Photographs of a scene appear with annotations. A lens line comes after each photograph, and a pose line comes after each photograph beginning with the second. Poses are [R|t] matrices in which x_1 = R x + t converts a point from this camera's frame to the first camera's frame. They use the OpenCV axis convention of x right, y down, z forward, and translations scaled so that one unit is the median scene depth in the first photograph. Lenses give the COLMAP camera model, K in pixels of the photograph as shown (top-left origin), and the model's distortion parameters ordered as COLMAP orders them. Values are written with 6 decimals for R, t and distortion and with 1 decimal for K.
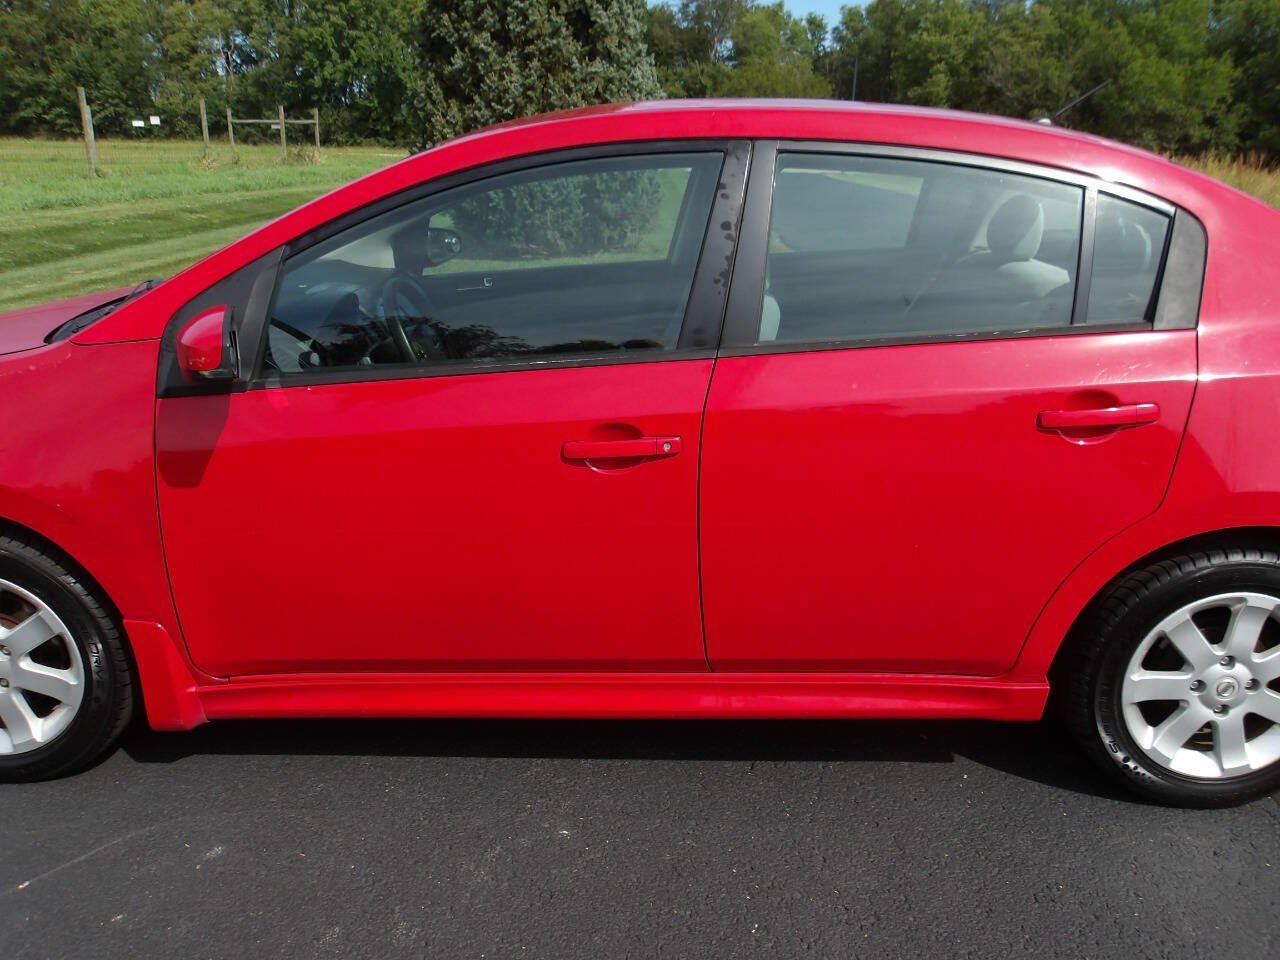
lens RADIAL K [[1064.2, 0, 636.4], [0, 1064.2, 477.8], [0, 0, 1]] dist [0.004098, 0.002790]
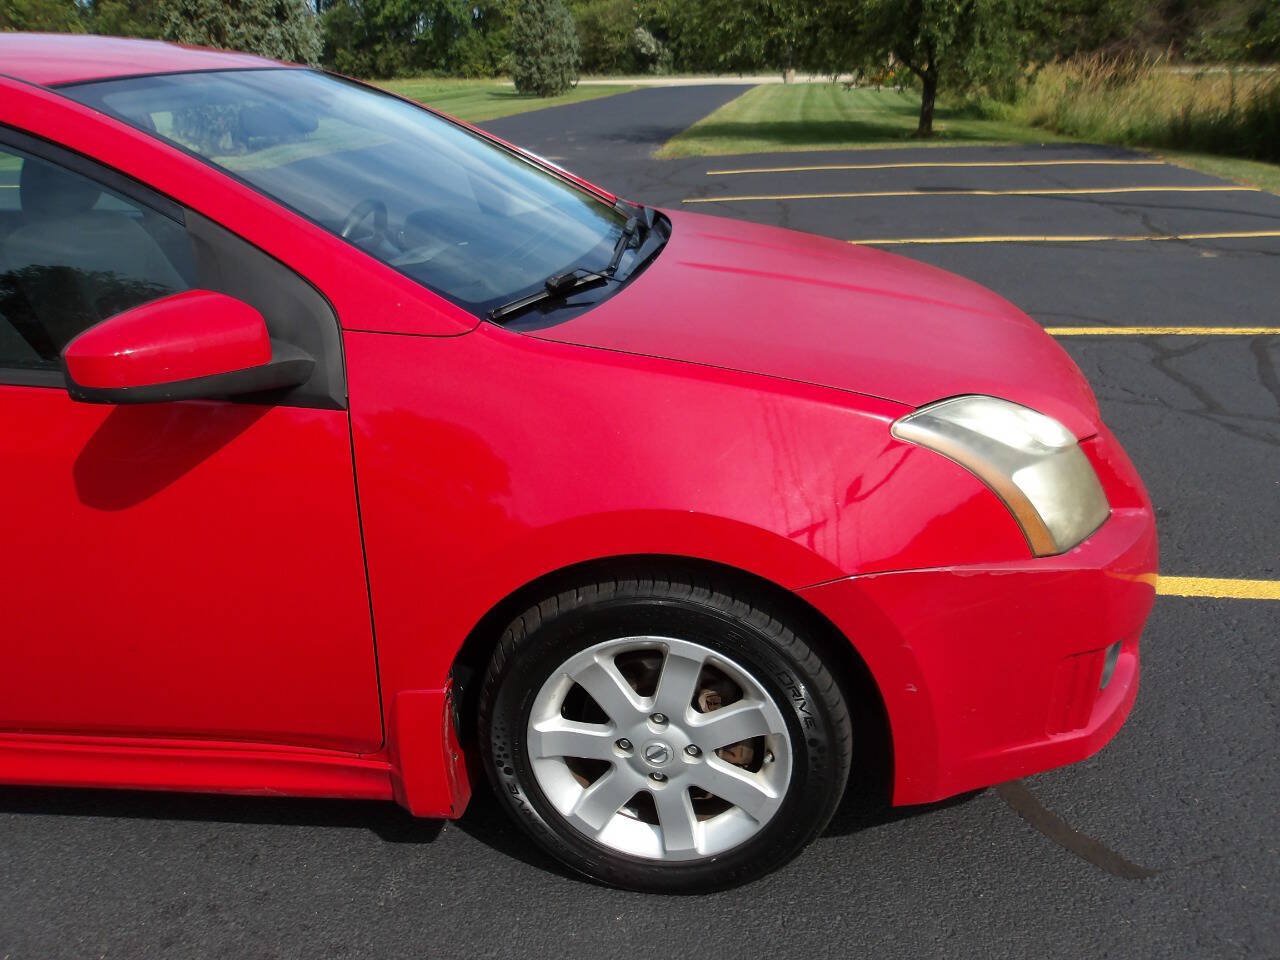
lens RADIAL K [[1064.2, 0, 640.9], [0, 1064.2, 480.5], [0, 0, 1]] dist [0.004098, 0.002790]
pose [[0.991001, 0.002605, -0.133828, 0.600001], [0.006700, 0.997592, 0.069030, 0.152894], [0.133686, -0.069305, 0.988597, -0.451992]]
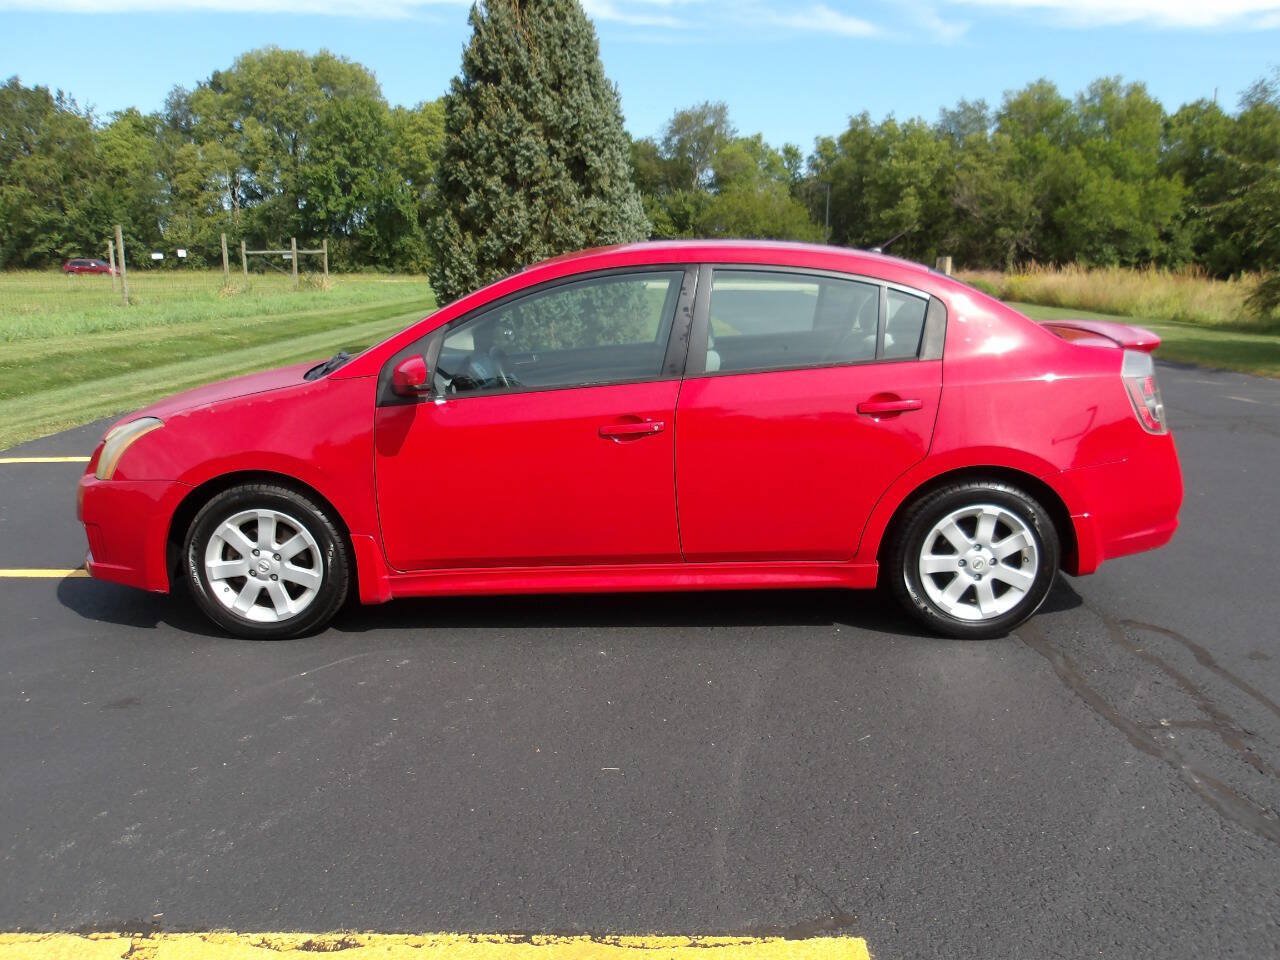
lens RADIAL K [[1064.2, 0, 637.5], [0, 1064.2, 473.3], [0, 0, 1]] dist [0.004098, 0.002790]
pose [[0.999771, -0.019466, 0.008861, -0.002536], [0.020333, 0.993572, -0.111365, 0.030141], [-0.006637, 0.111520, 0.993740, -0.096741]]
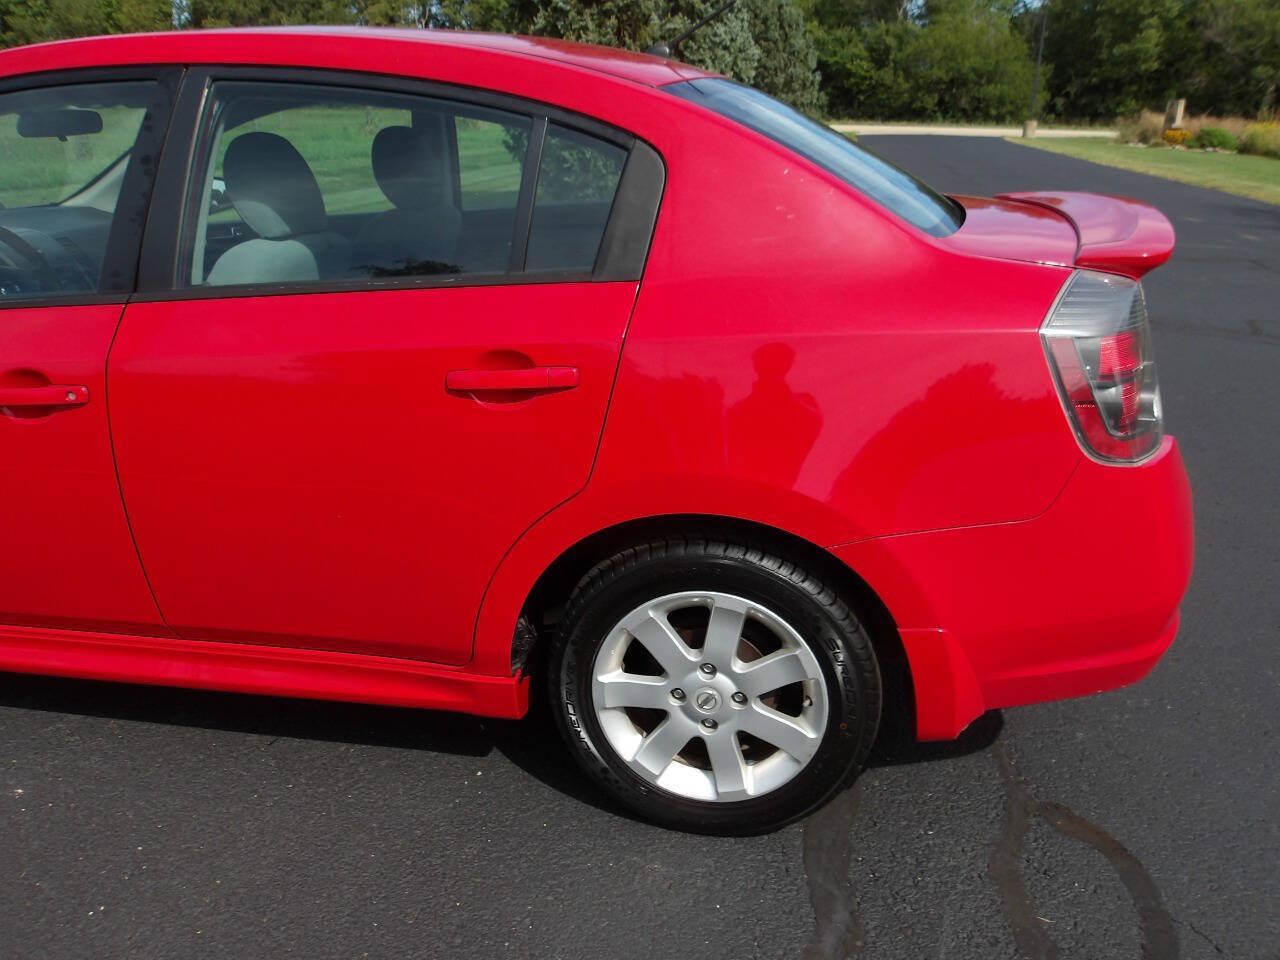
lens RADIAL K [[1064.2, 0, 637.6], [0, 1064.2, 475.4], [0, 0, 1]] dist [0.004098, 0.002790]
pose [[0.985195, 0.049794, -0.164044, 0.081212], [-0.045303, 0.998492, 0.031006, -0.001267], [0.165340, -0.023115, 0.985966, 0.018002]]
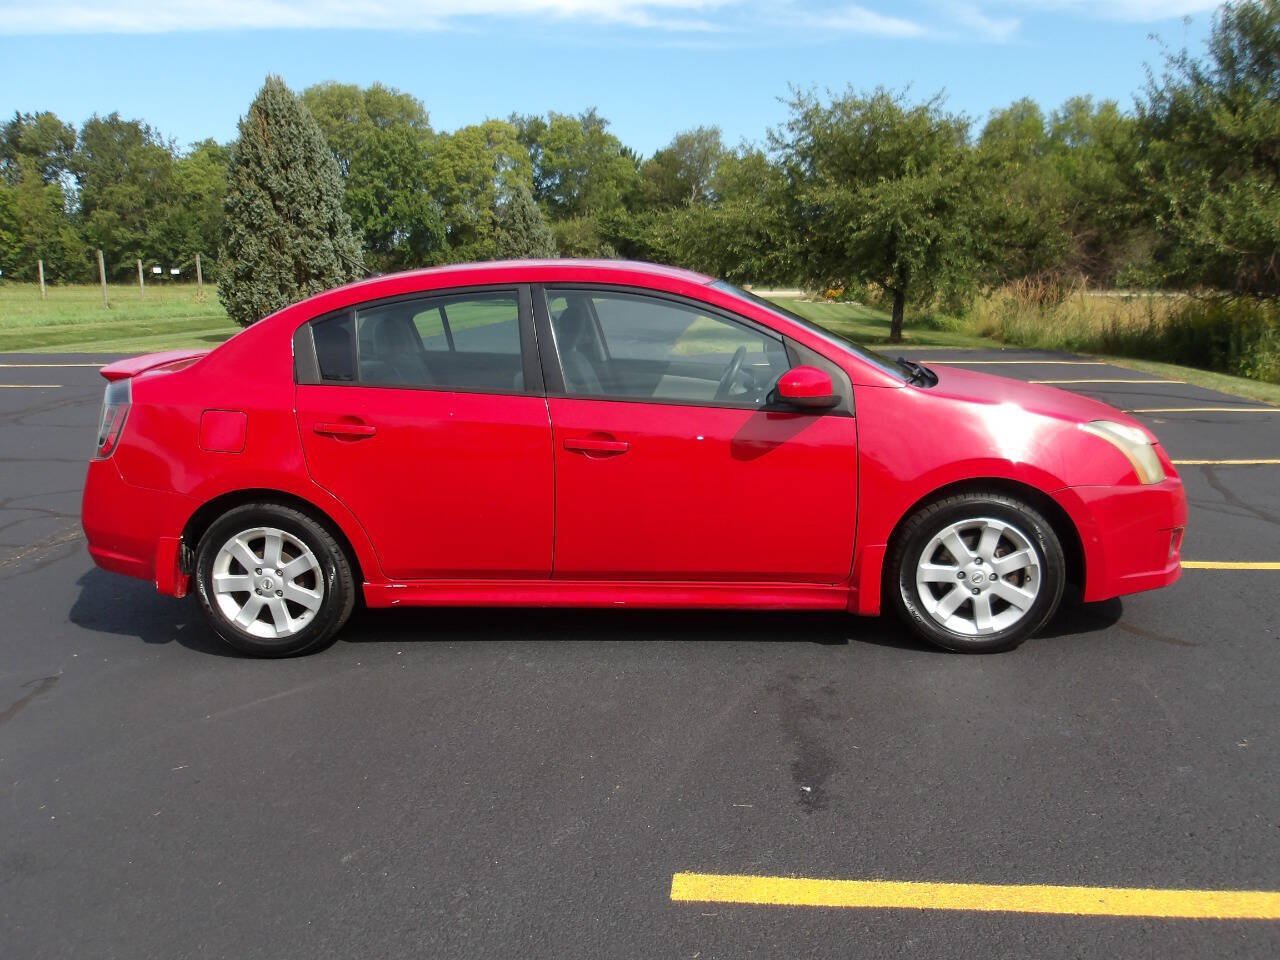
lens RADIAL K [[1064.2, 0, 638.6], [0, 1064.2, 477.5], [0, 0, 1]] dist [0.004098, 0.002790]
pose [[0.996520, -0.008113, -0.082963, 0.537211], [-0.001692, 0.993079, -0.117433, 0.190445], [0.083342, 0.117165, 0.989609, -0.580424]]
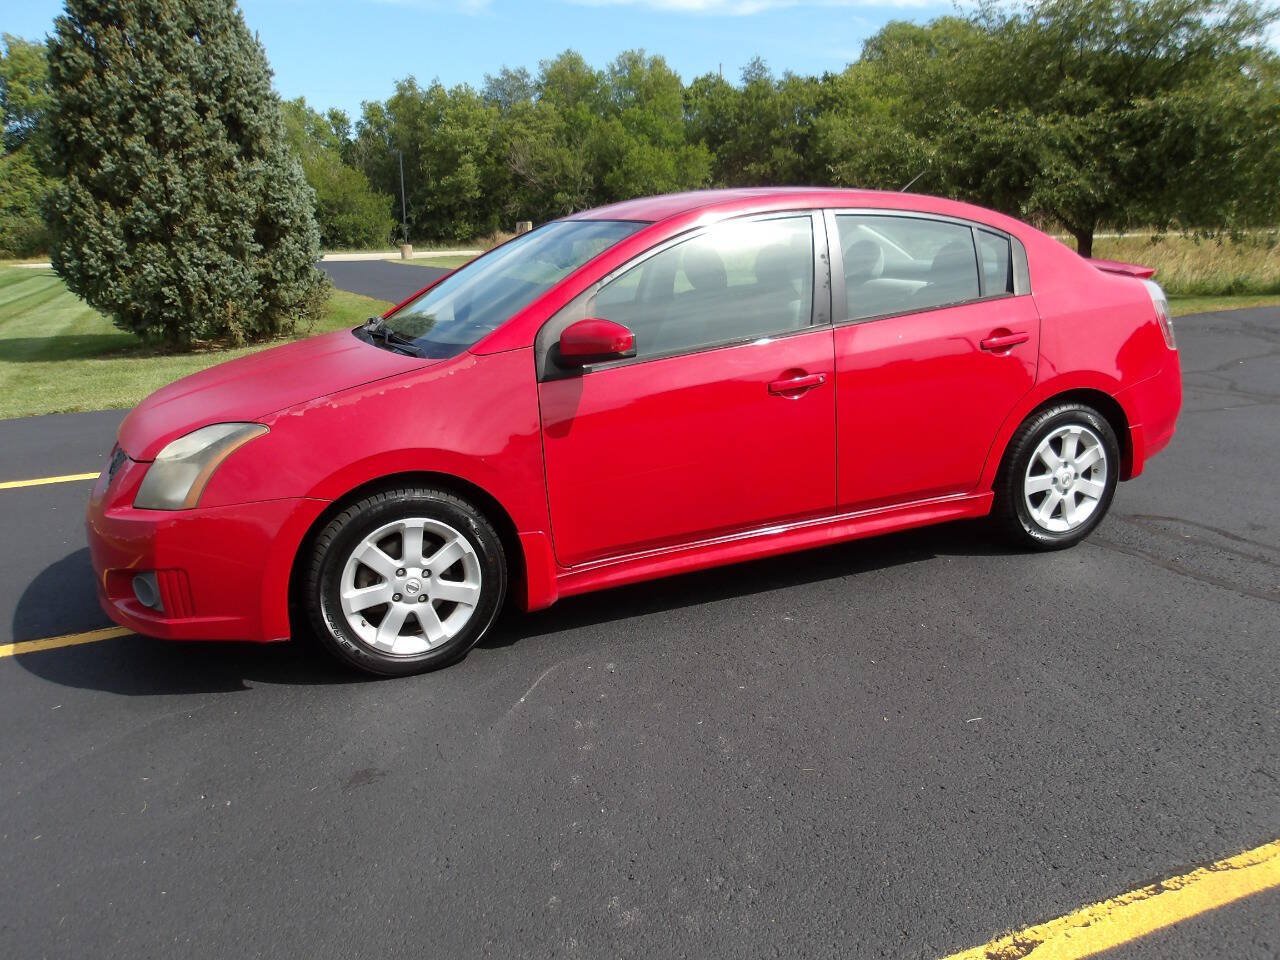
lens RADIAL K [[1064.2, 0, 640.1], [0, 1064.2, 478.6], [0, 0, 1]] dist [0.004098, 0.002790]
pose [[0.907858, -0.140426, 0.395062, -0.115202], [0.169863, 0.984641, -0.040353, 0.018510], [-0.383327, 0.103741, 0.917768, -0.059146]]
